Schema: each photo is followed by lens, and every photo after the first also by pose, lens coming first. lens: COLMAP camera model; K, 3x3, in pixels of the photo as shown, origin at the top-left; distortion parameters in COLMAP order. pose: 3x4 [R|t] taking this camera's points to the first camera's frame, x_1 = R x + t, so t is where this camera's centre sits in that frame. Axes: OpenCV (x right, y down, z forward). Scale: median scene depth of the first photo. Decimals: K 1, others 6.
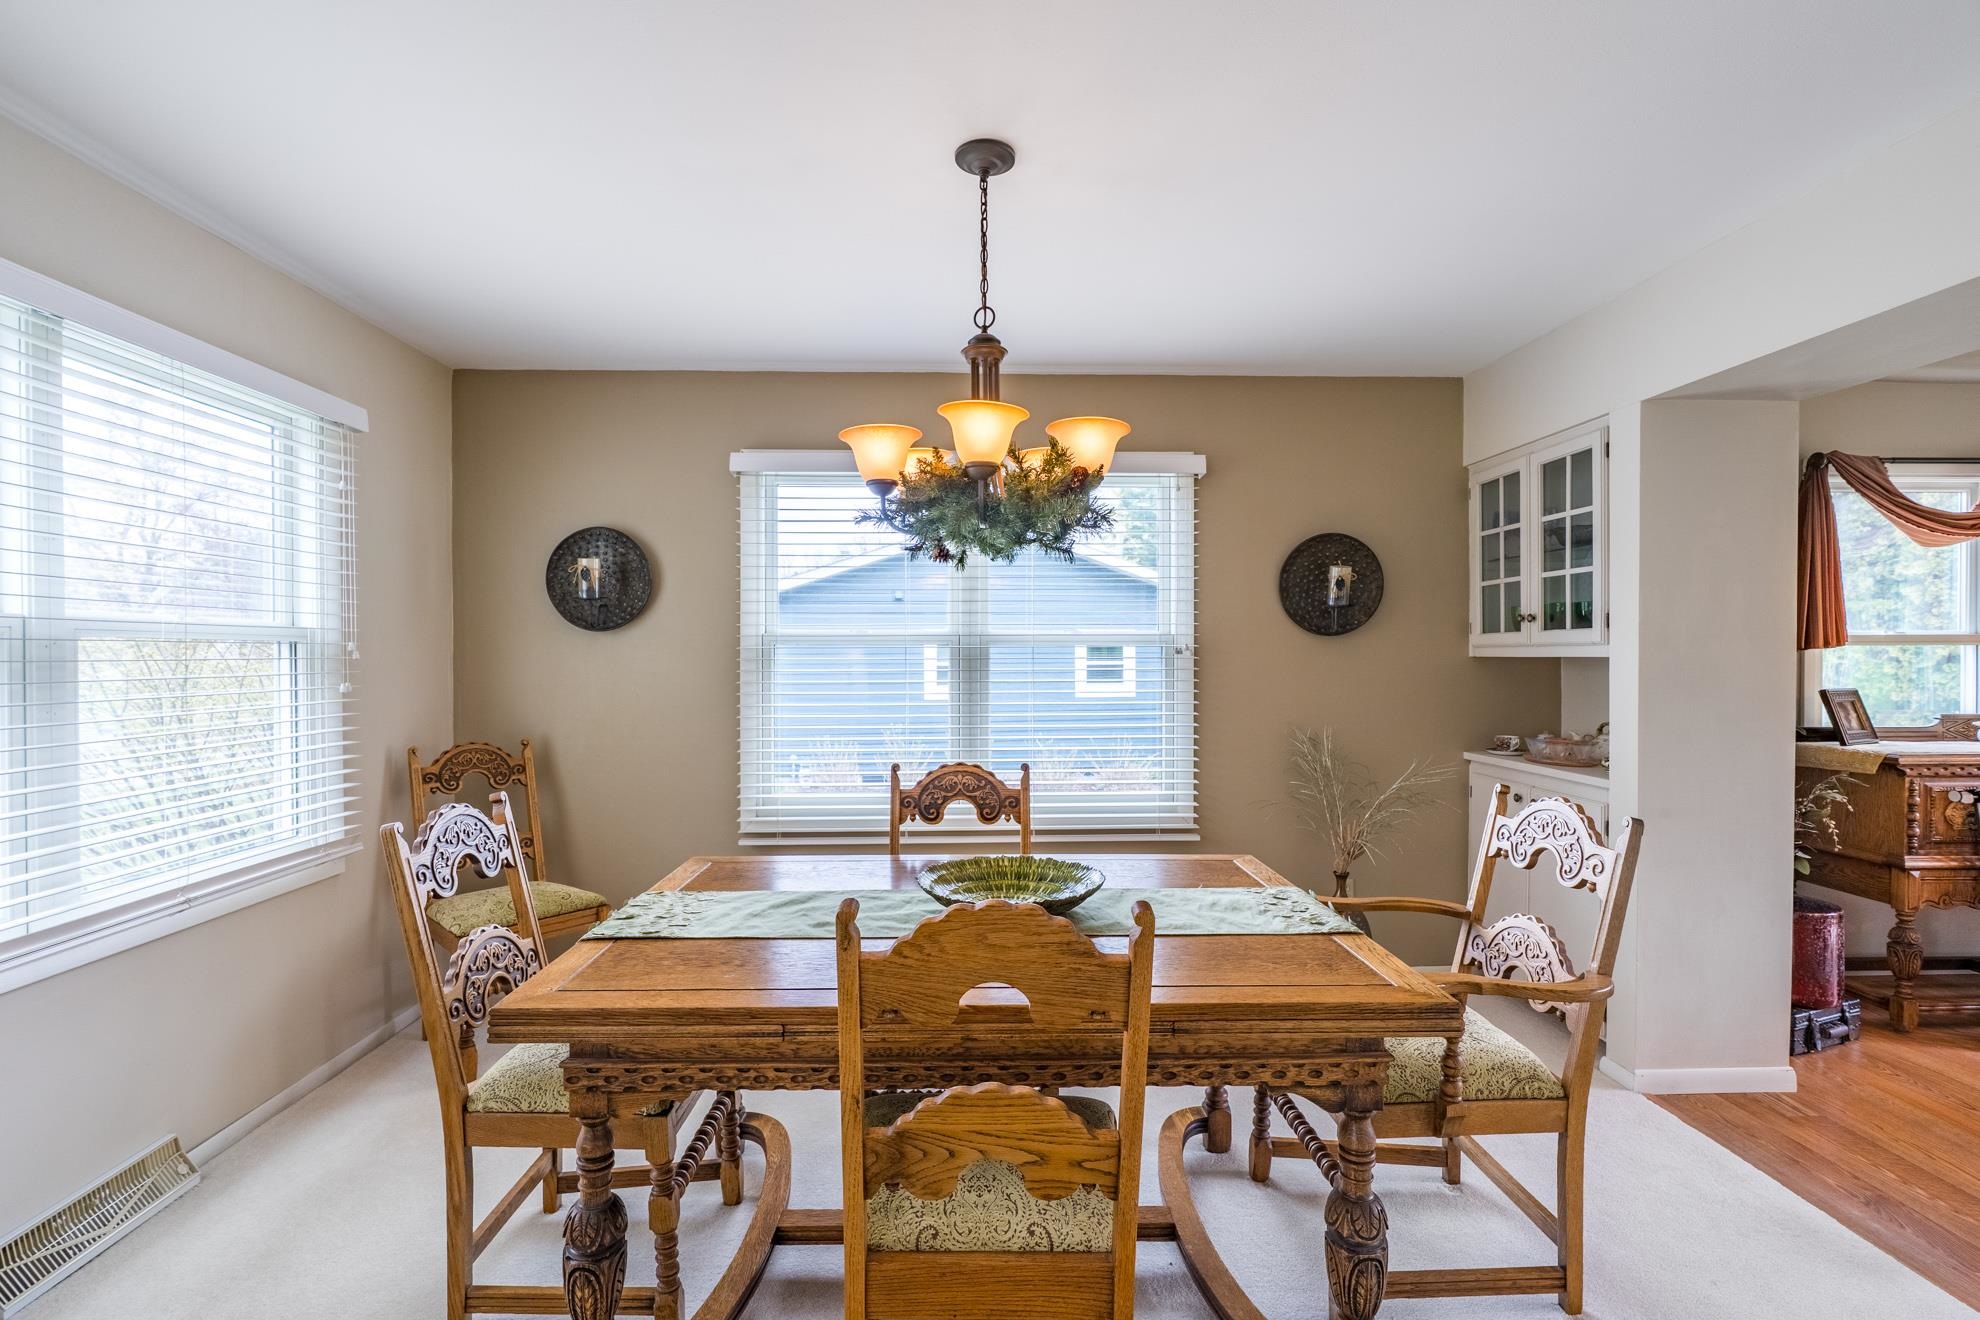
lens RADIAL K [[903.0, 0, 979.2], [0, 903.0, 663.0], [0, 0, 1]] dist [-0.006668, 0.001103]
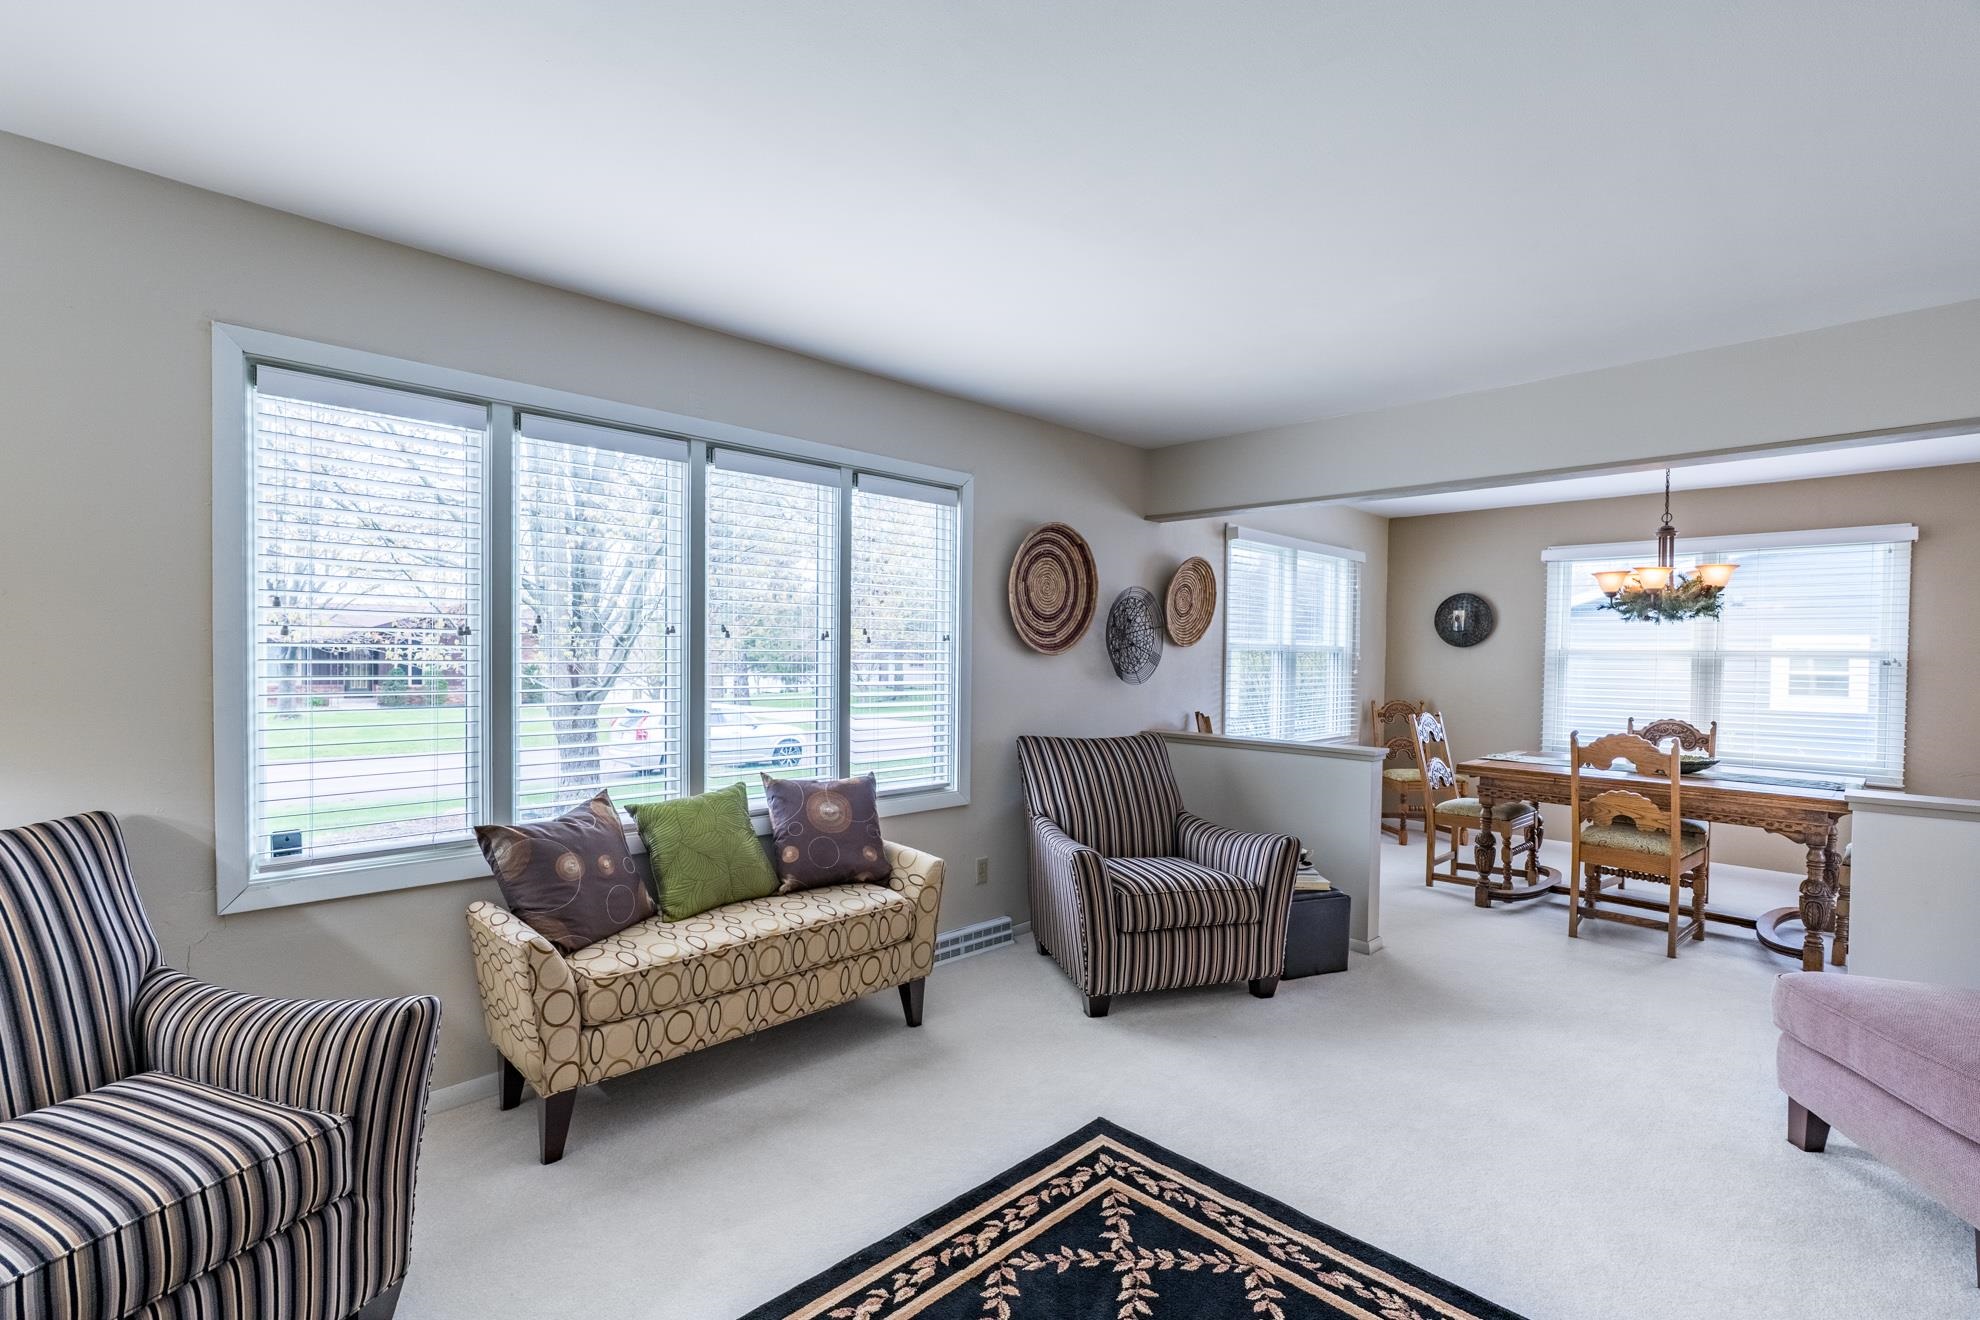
lens RADIAL K [[903.0, 0, 980.5], [0, 903.0, 667.5], [0, 0, 1]] dist [-0.006668, 0.001103]
pose [[0.679172, 0.022508, -0.733634, 0.364787], [-0.019578, 0.999730, 0.012548, 0.004889], [0.733718, 0.005841, 0.679429, -1.323819]]
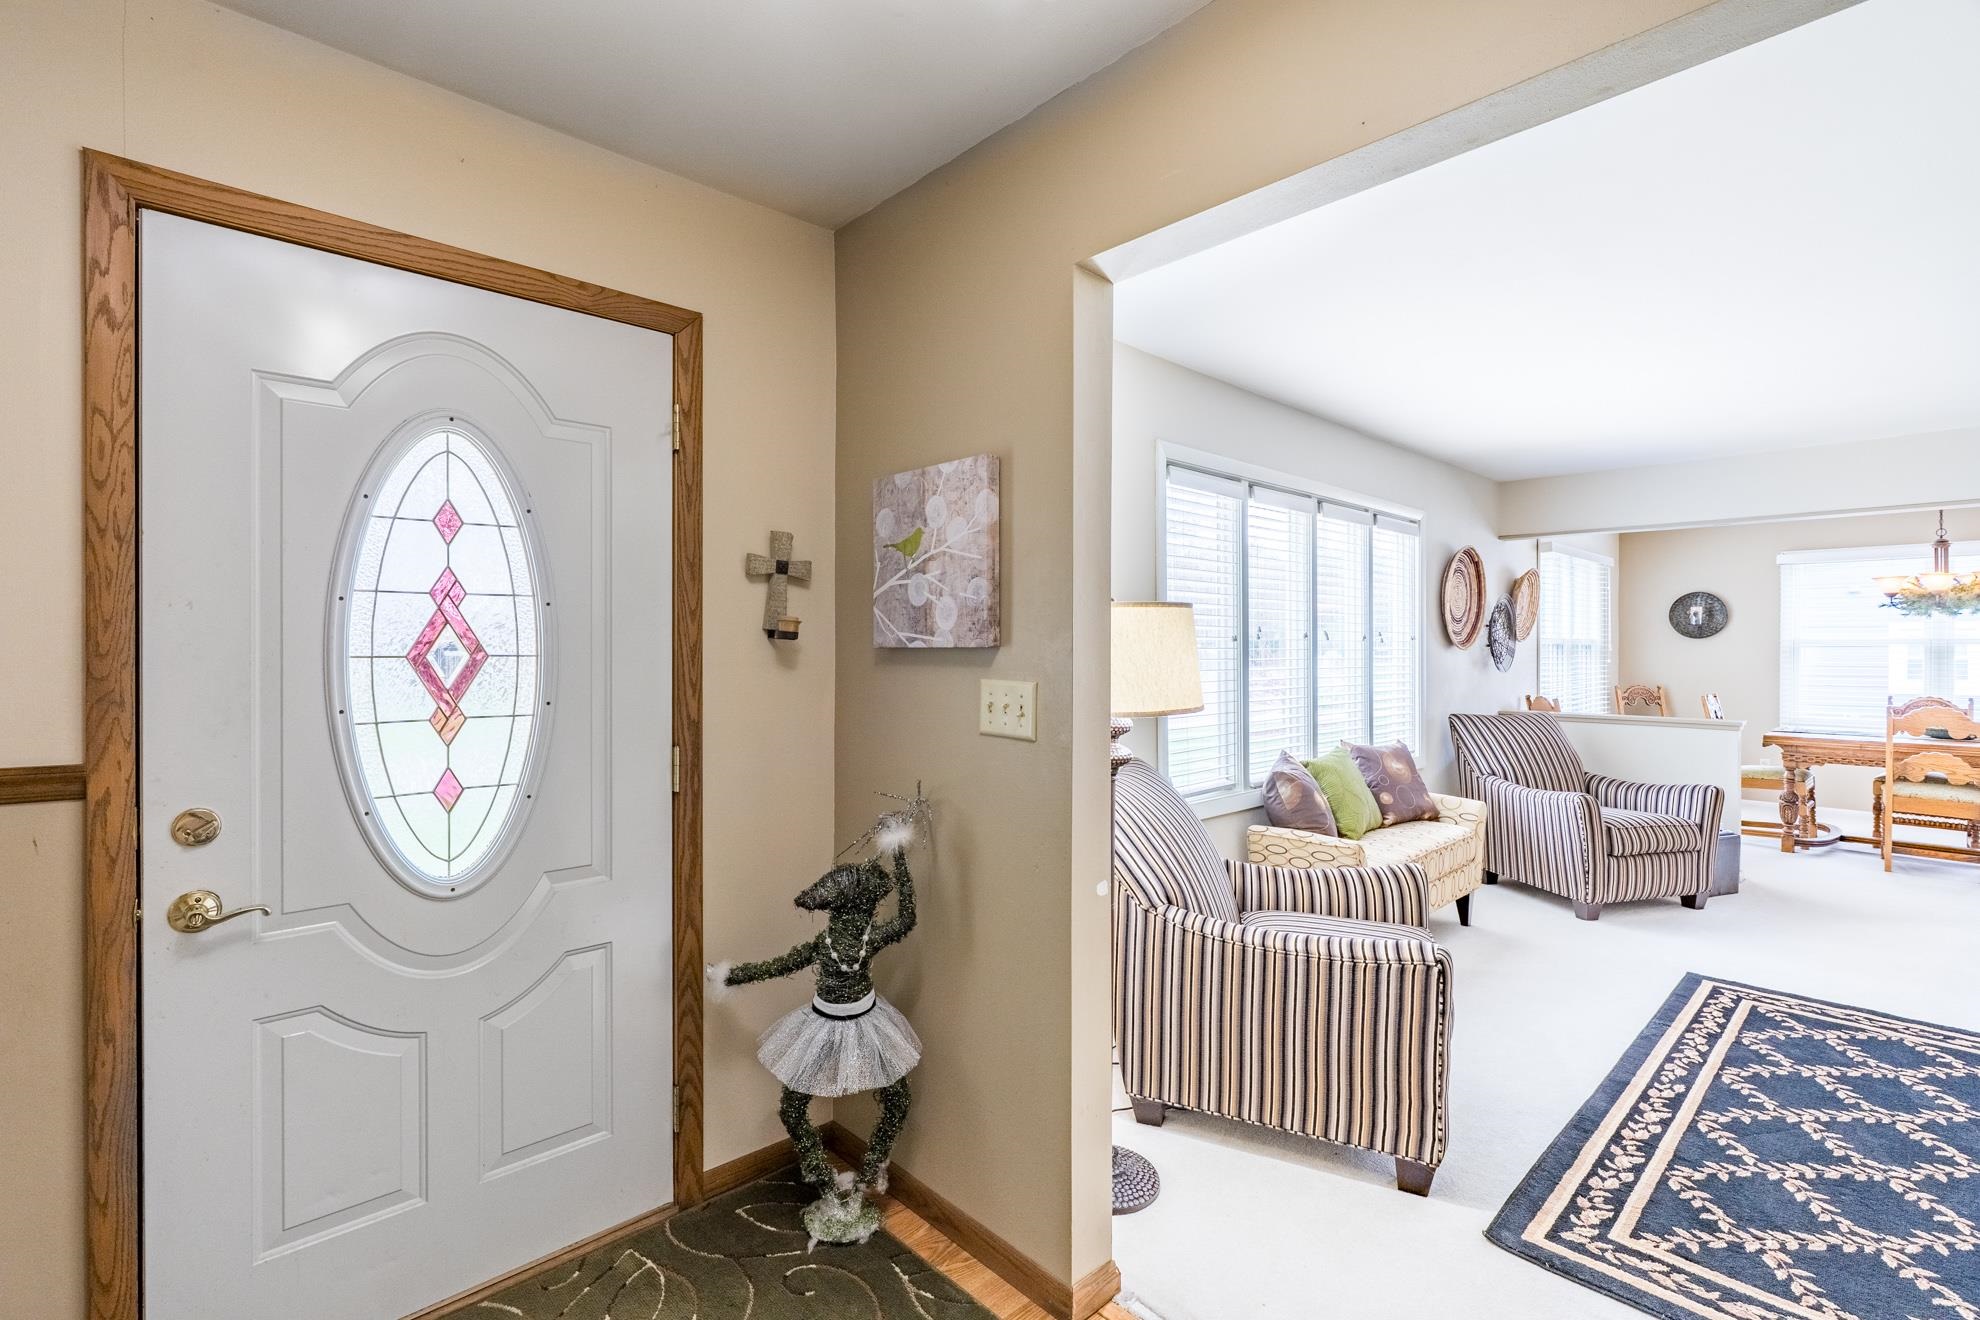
lens RADIAL K [[903.0, 0, 978.7], [0, 903.0, 656.6], [0, 0, 1]] dist [-0.006668, 0.001103]
pose [[0.662821, 0.008887, -0.748725, 0.082253], [-0.007570, 0.999958, 0.005167, 0.012530], [0.748740, 0.002244, 0.662860, -2.239449]]
